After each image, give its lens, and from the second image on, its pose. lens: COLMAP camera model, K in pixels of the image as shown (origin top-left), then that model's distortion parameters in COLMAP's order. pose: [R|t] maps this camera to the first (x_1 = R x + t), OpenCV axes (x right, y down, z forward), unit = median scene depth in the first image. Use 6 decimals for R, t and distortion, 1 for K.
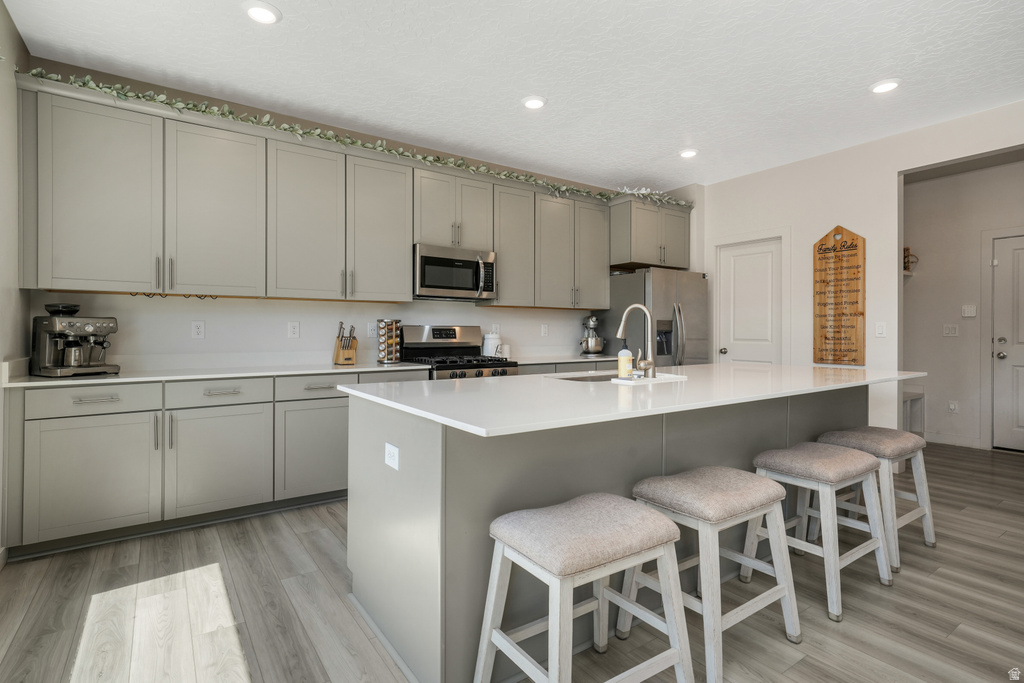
lens RADIAL K [[509.7, 0, 511.7], [0, 509.7, 332.1], [0, 0, 1]] dist [0.003346, 0.002133]
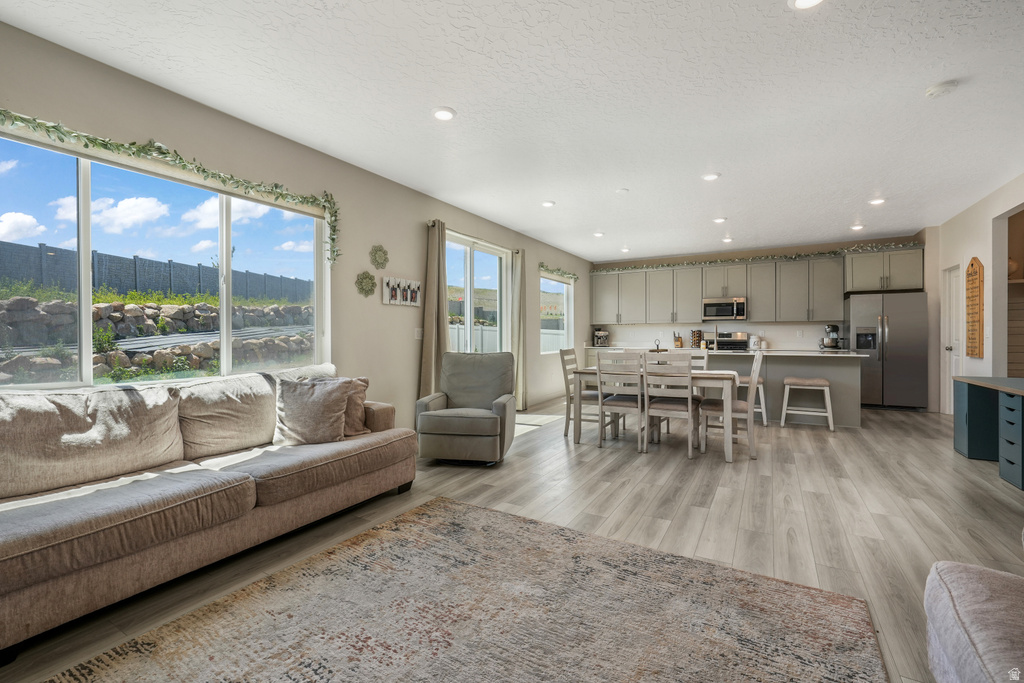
lens RADIAL K [[442.5, 0, 514.3], [0, 442.5, 336.8], [0, 0, 1]] dist [-0.010959, 0.002575]
pose [[0.429848, -0.000242, -0.902901, 1.217538], [0.001271, 0.999999, 0.000338, 0.006241], [0.902900, -0.001293, 0.429848, -0.655094]]
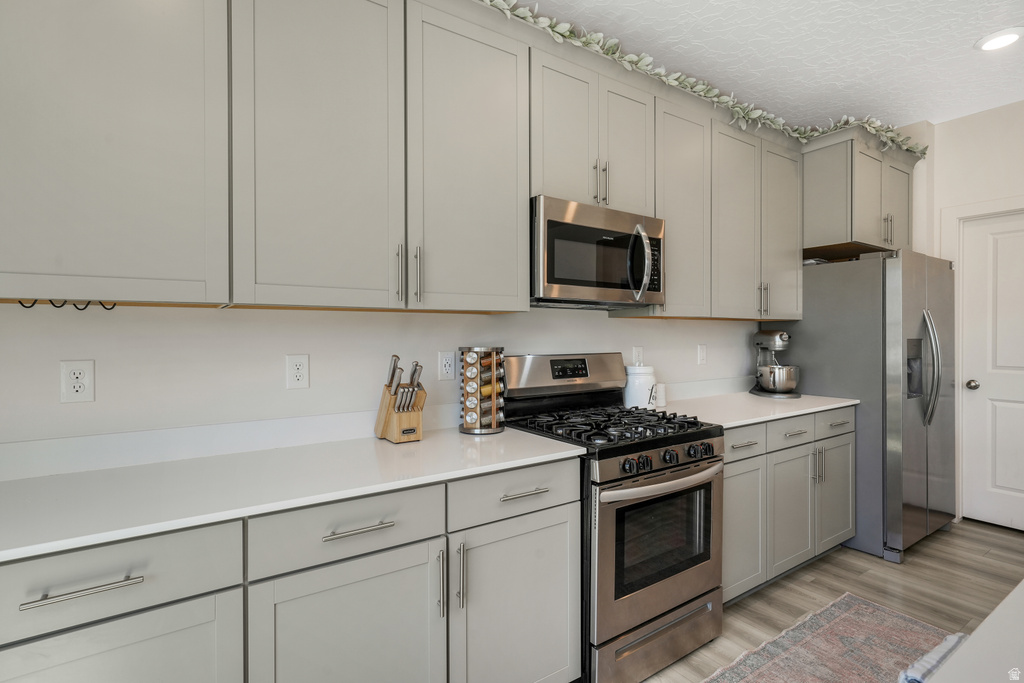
lens RADIAL K [[509.7, 0, 506.2], [0, 509.7, 336.6], [0, 0, 1]] dist [0.003346, 0.002133]
pose [[0.999854, -0.007064, -0.015582, -0.194107], [0.007016, 0.999971, -0.003106, -0.030595], [0.015604, 0.002996, 0.999874, 0.455790]]
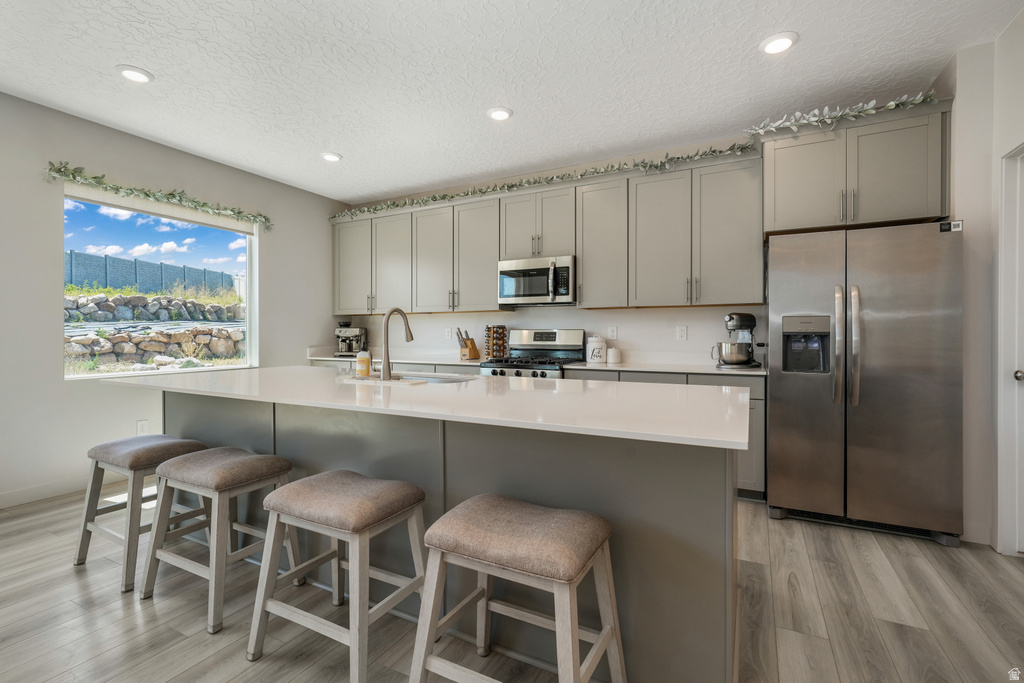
lens RADIAL K [[452.2, 0, 519.4], [0, 452.2, 336.6], [0, 0, 1]] dist [-0.005524, 0.000229]
pose [[0.471166, 0.002383, -0.882041, 0.711082], [-0.001139, 0.999997, 0.002093, 0.001303], [0.882044, 0.000018, 0.471168, 0.498192]]
